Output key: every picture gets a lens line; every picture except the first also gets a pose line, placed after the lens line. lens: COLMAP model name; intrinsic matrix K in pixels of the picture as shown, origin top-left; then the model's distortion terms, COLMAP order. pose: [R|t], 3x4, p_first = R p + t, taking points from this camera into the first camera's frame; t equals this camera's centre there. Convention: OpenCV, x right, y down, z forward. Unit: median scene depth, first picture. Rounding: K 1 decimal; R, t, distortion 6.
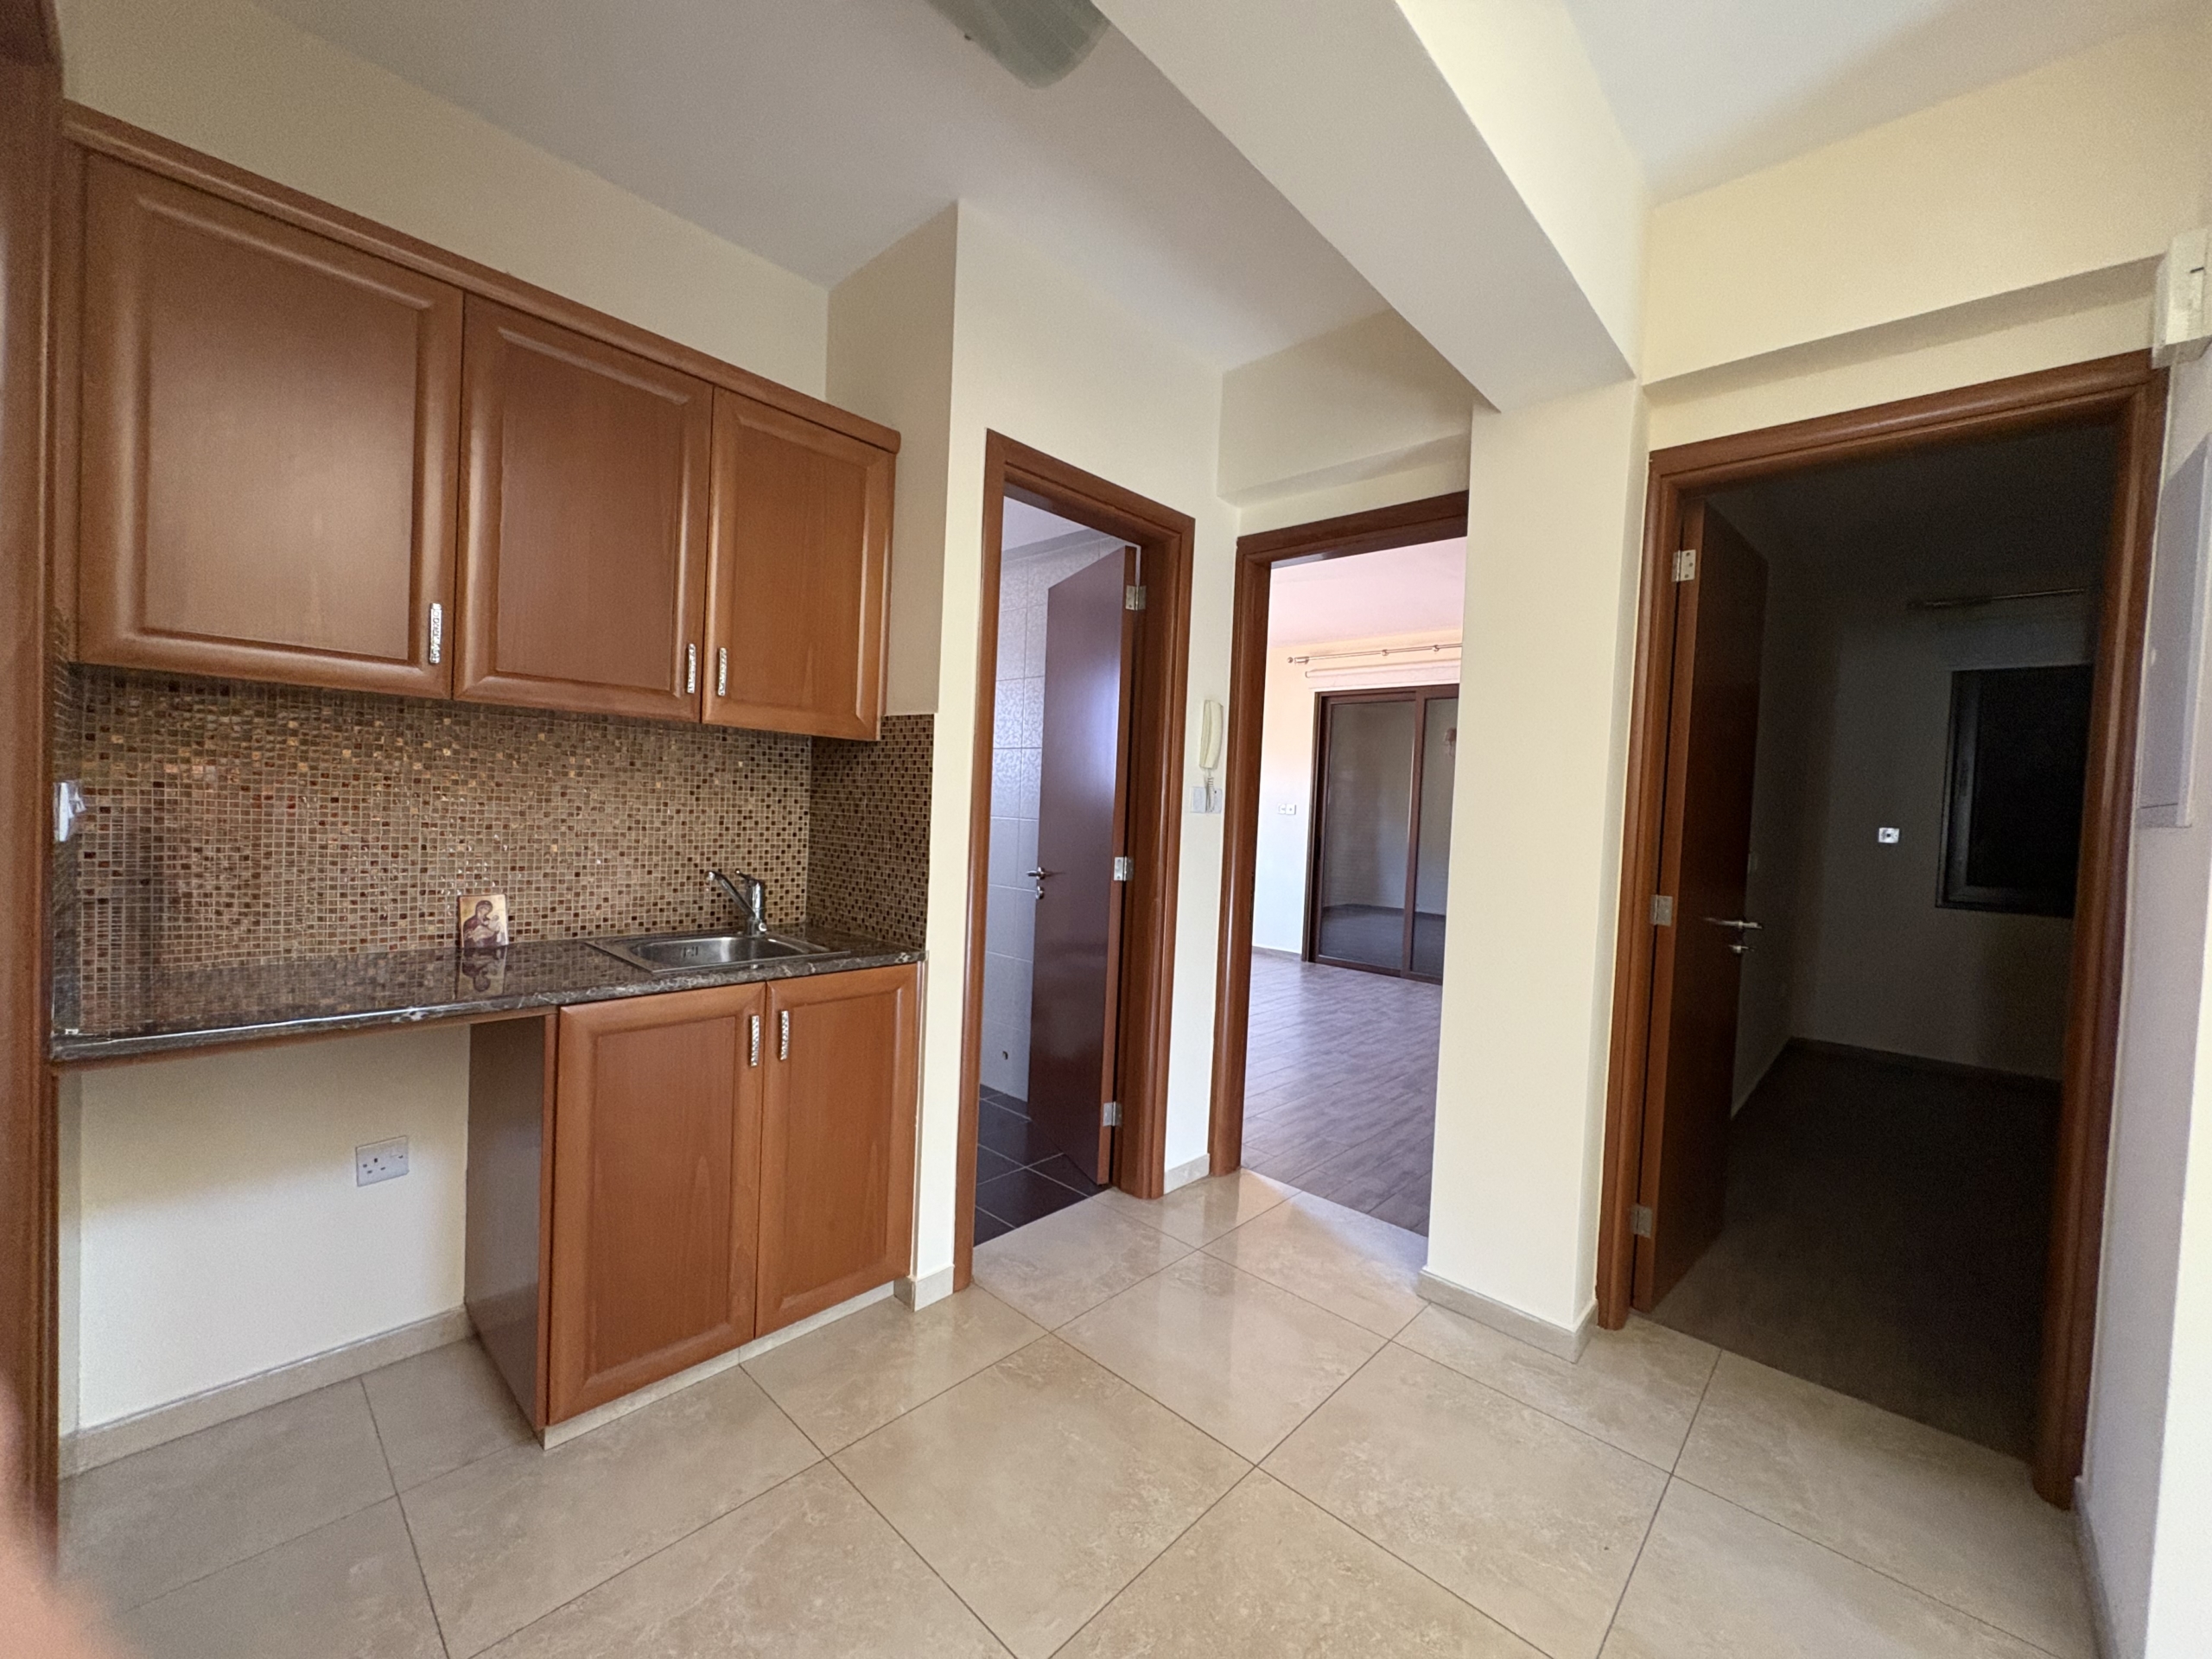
lens RADIAL K [[882.2, 0, 1110.7], [0, 882.2, 827.7], [0, 0, 1]] dist [-0.024724, 0.000136]
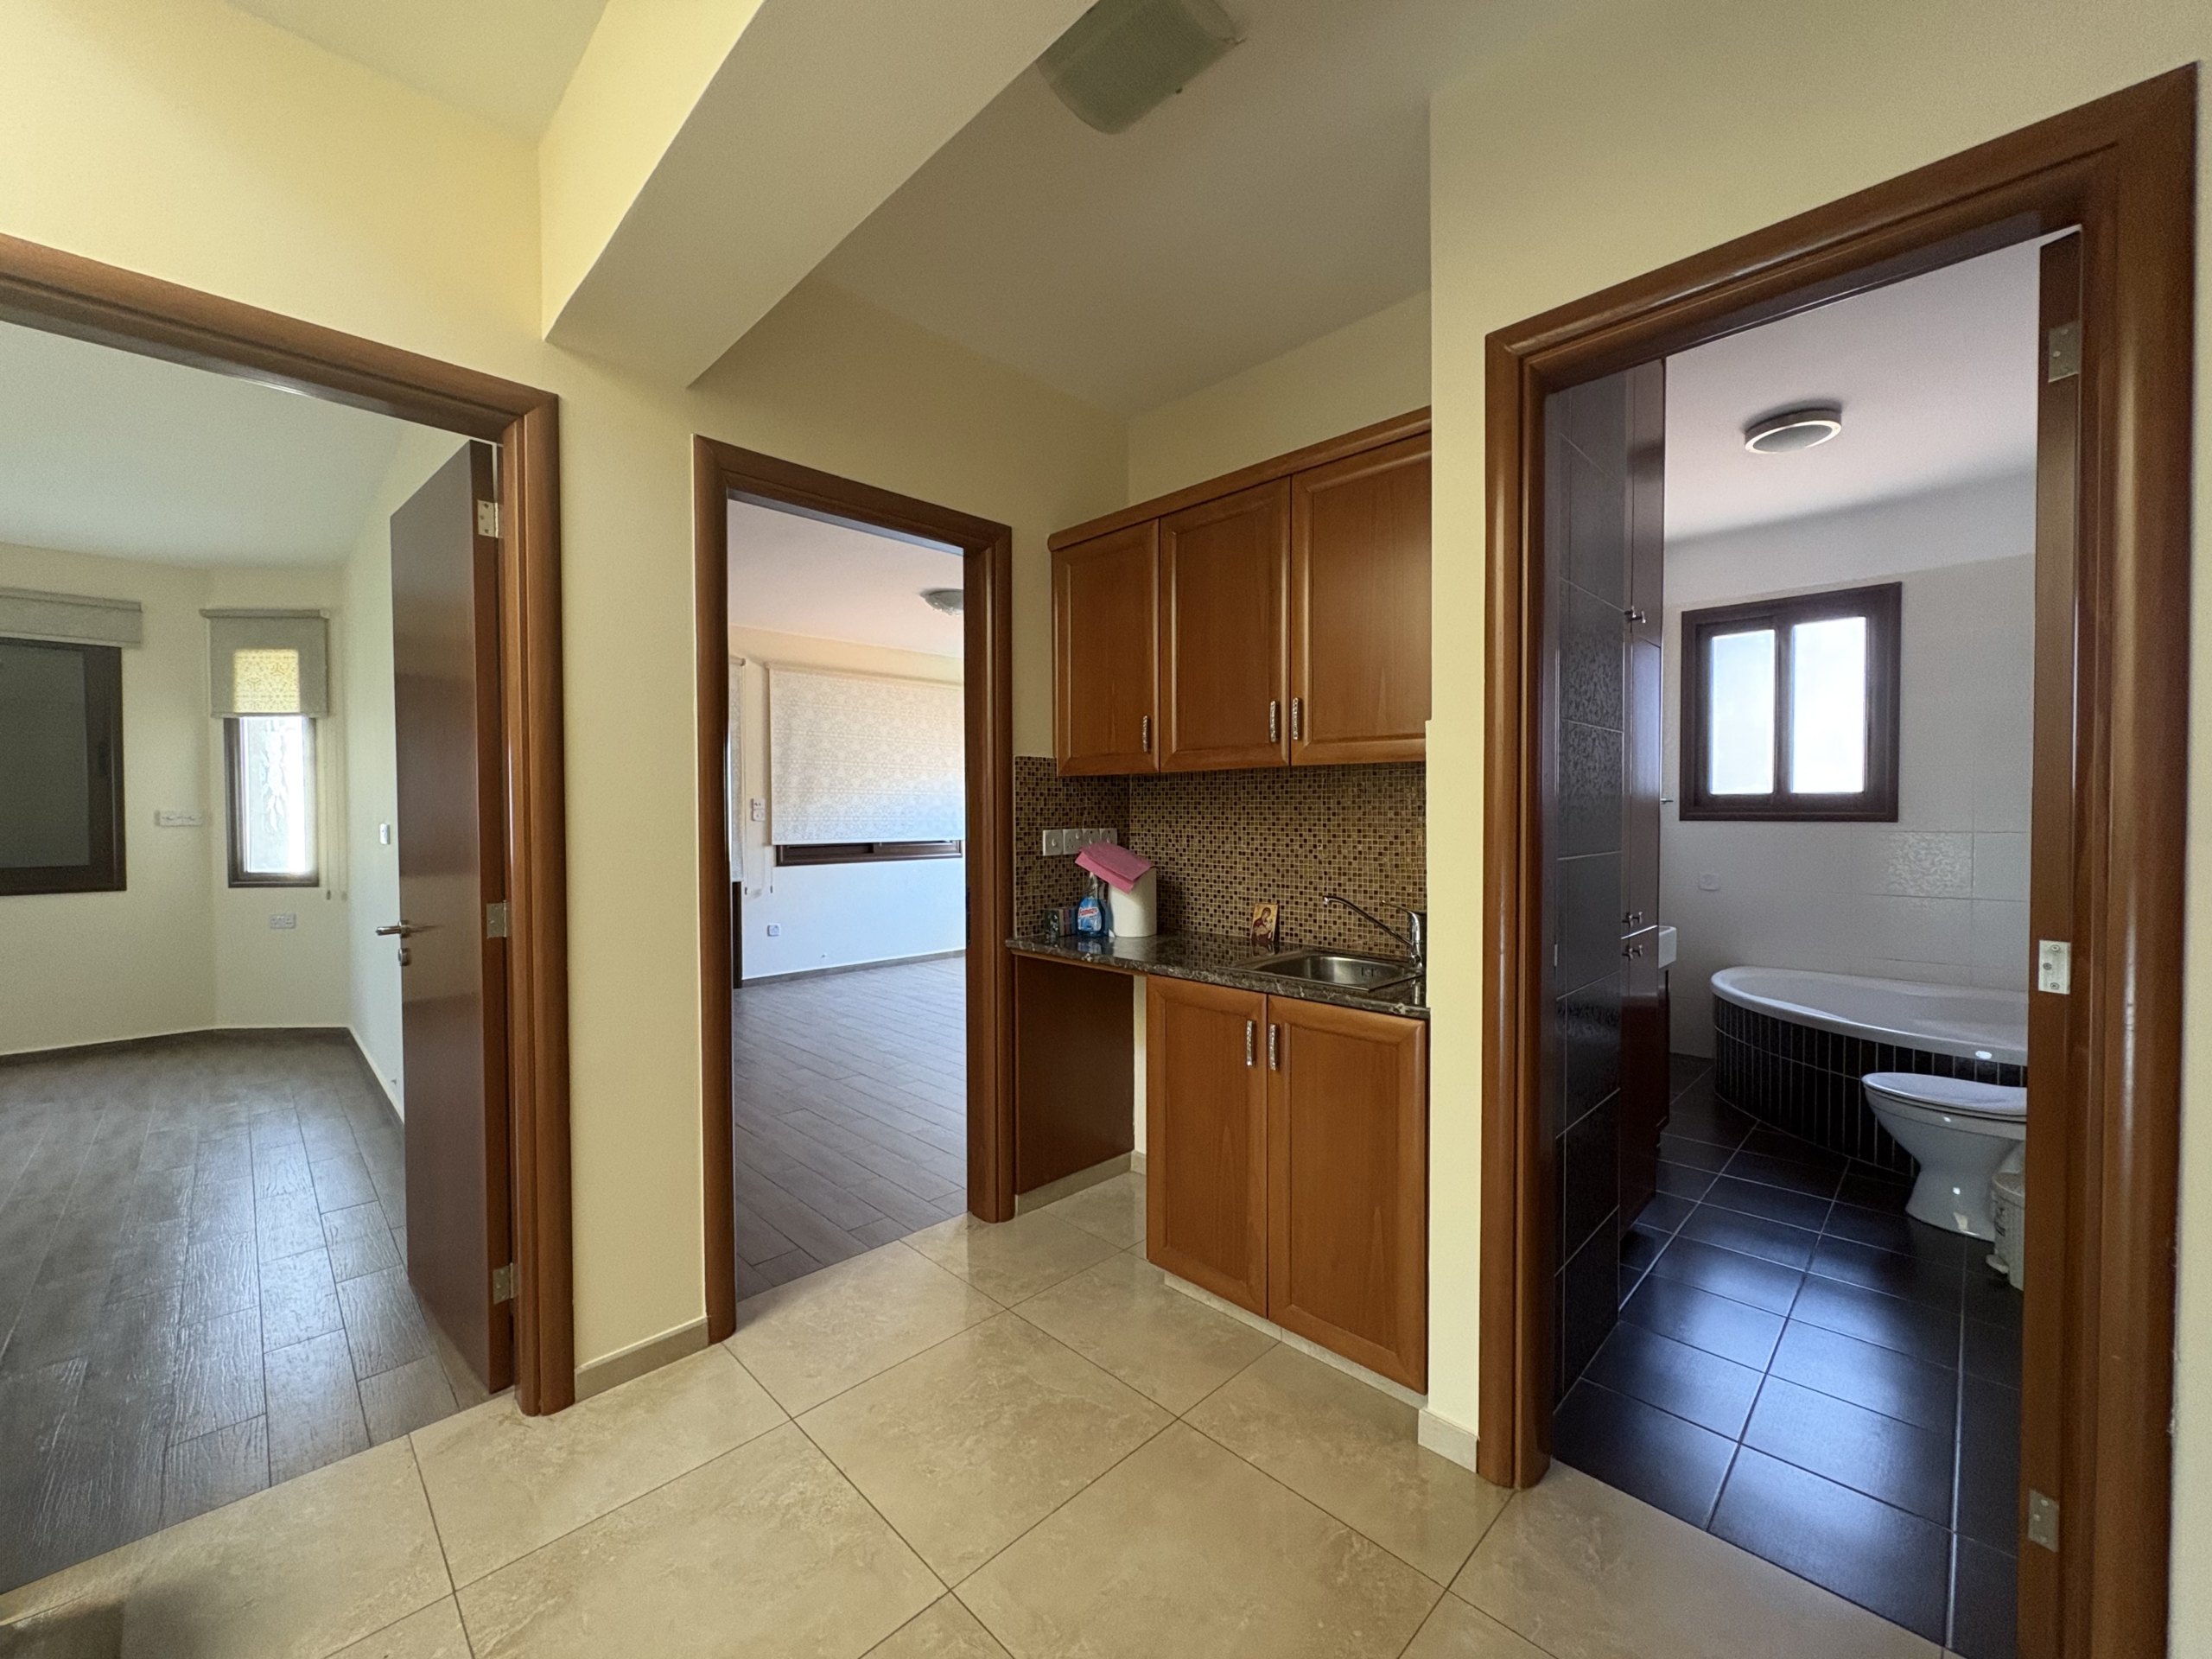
lens RADIAL K [[882.2, 0, 1110.7], [0, 882.2, 827.7], [0, 0, 1]] dist [-0.024724, 0.000136]
pose [[-0.061077, -0.032392, -0.997607, 1.169772], [-0.027142, 0.999158, -0.030781, 0.010504], [0.997764, 0.025197, -0.061904, 1.377585]]
